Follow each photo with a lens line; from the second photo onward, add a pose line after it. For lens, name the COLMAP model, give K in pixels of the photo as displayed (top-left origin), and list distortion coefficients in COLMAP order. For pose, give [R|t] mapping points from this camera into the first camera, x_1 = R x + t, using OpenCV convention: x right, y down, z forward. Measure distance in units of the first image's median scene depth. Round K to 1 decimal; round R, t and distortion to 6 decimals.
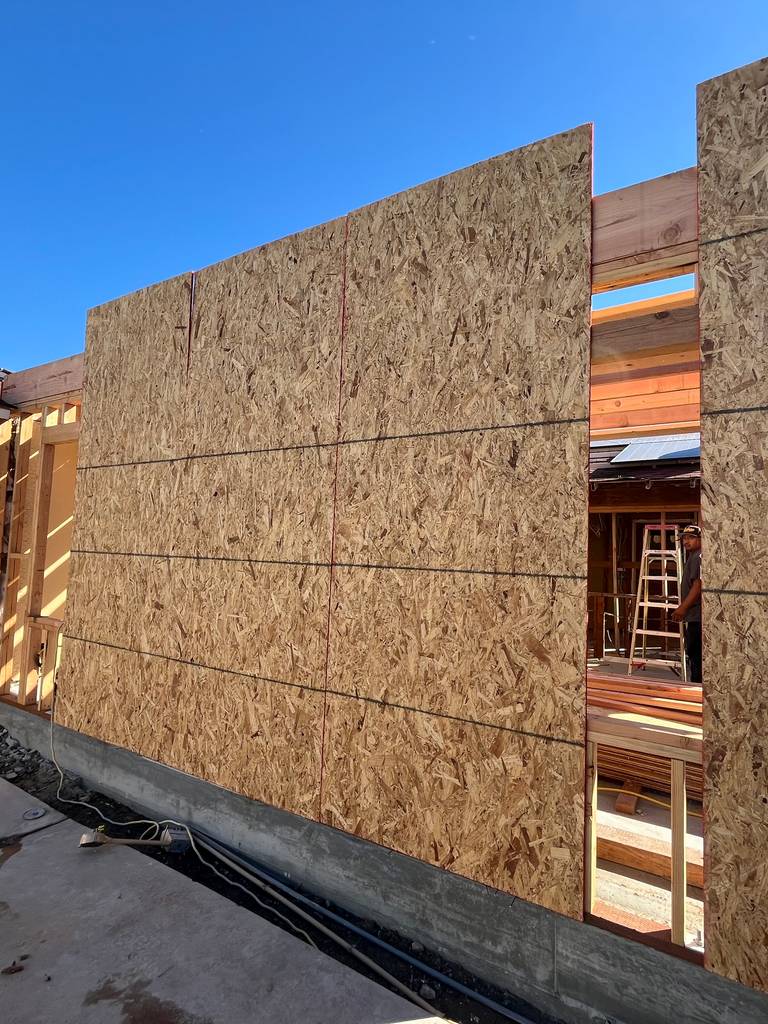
lens RADIAL K [[546.7, 0, 385.4], [0, 546.7, 512.8], [0, 0, 1]] dist [-0.002067, 0.001018]
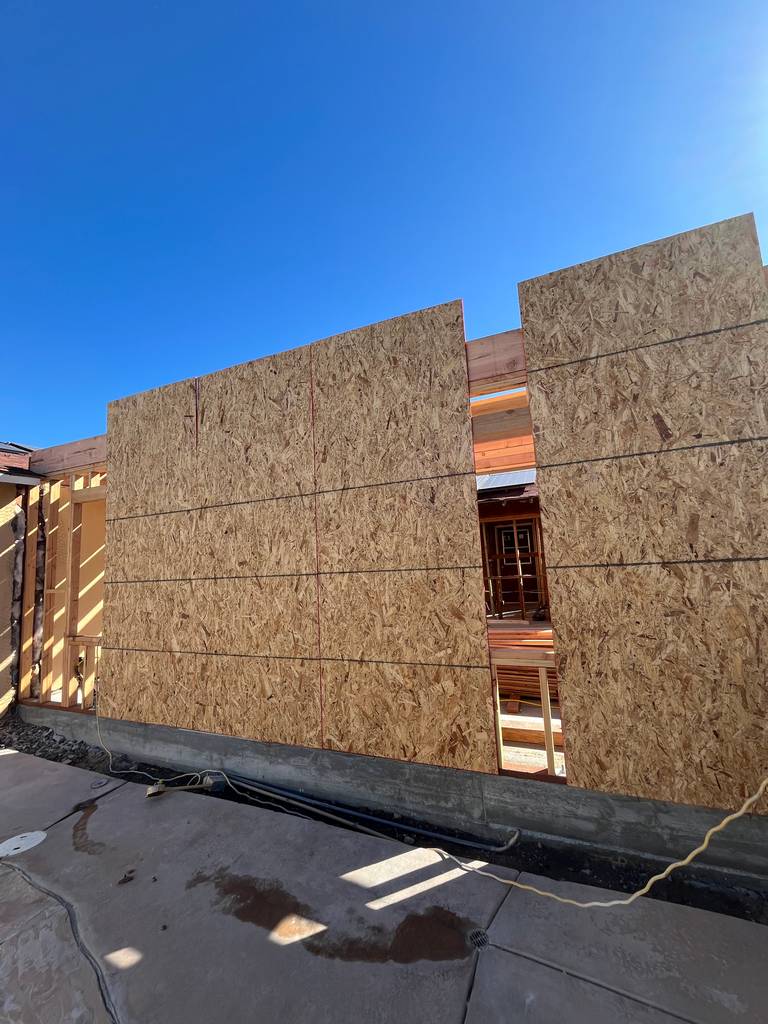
lens RADIAL K [[415.4, 0, 382.9], [0, 415.4, 512.1], [0, 0, 1]] dist [-0.001249, -0.000022]
pose [[0.983335, -0.072663, 0.166649, -0.109194], [0.078894, 0.996399, -0.031072, -0.026987], [-0.163791, 0.043702, 0.985527, -0.177580]]
